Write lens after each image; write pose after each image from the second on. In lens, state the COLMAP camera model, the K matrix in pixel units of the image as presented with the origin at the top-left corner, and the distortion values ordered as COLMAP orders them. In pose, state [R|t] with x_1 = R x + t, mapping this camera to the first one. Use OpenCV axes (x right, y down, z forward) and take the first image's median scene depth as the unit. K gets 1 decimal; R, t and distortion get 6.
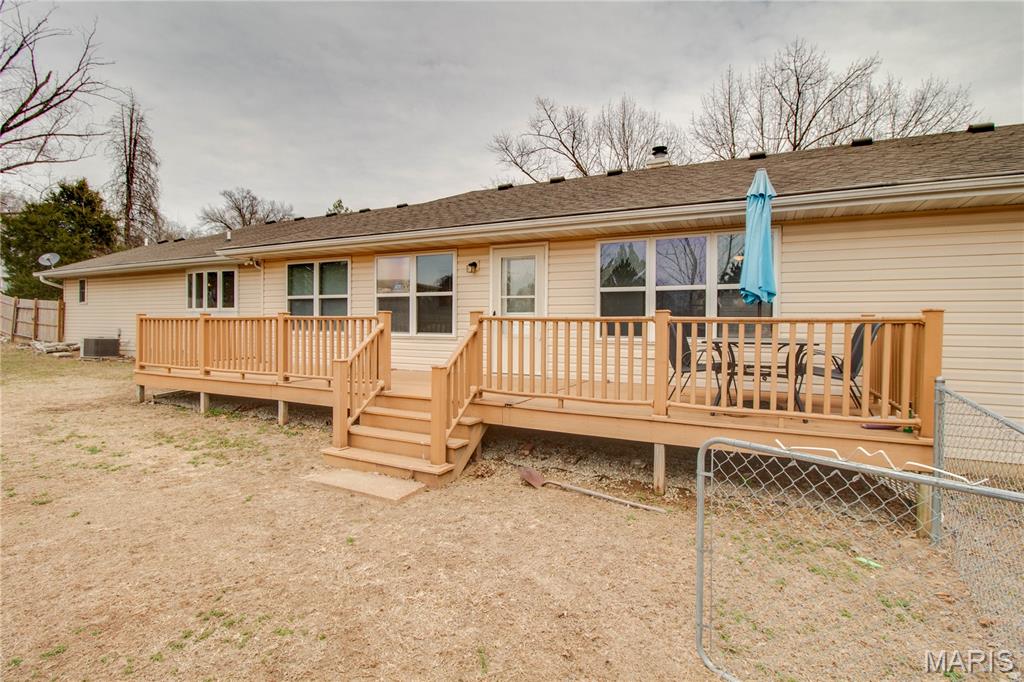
lens RADIAL K [[465.3, 0, 505.3], [0, 465.3, 317.1], [0, 0, 1]] dist [-0.019393, -0.001553]
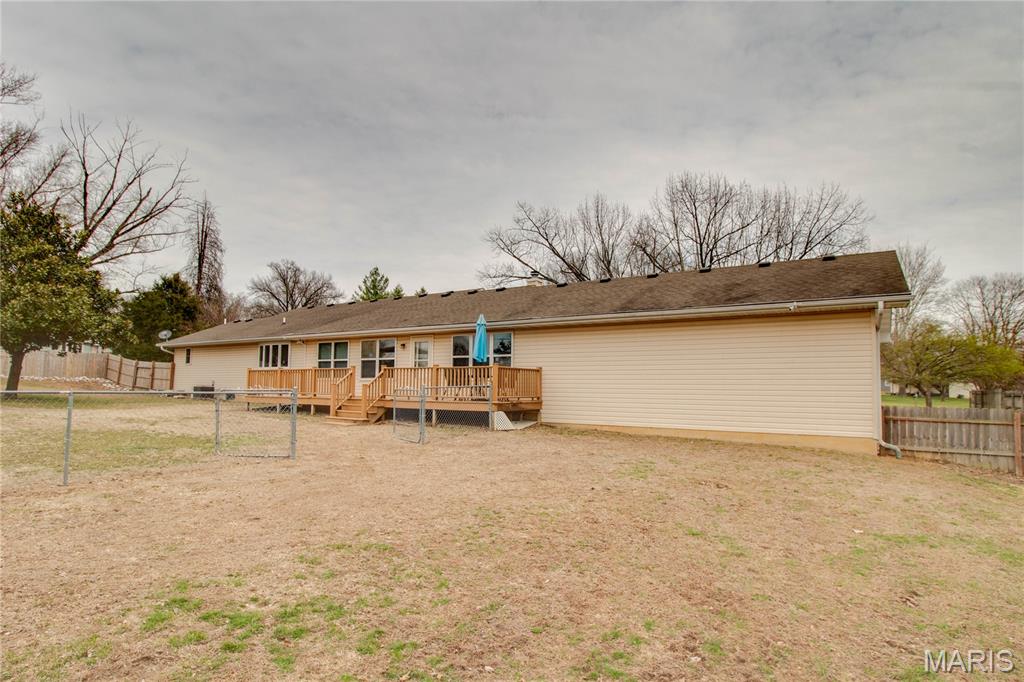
lens RADIAL K [[487.4, 0, 507.7], [0, 487.4, 341.7], [0, 0, 1]] dist [-0.008962, -0.005406]
pose [[0.996648, -0.004376, -0.081690, 0.233142], [-0.002205, 0.996769, -0.080297, 0.019780], [0.081778, 0.080208, 0.993418, -0.460991]]
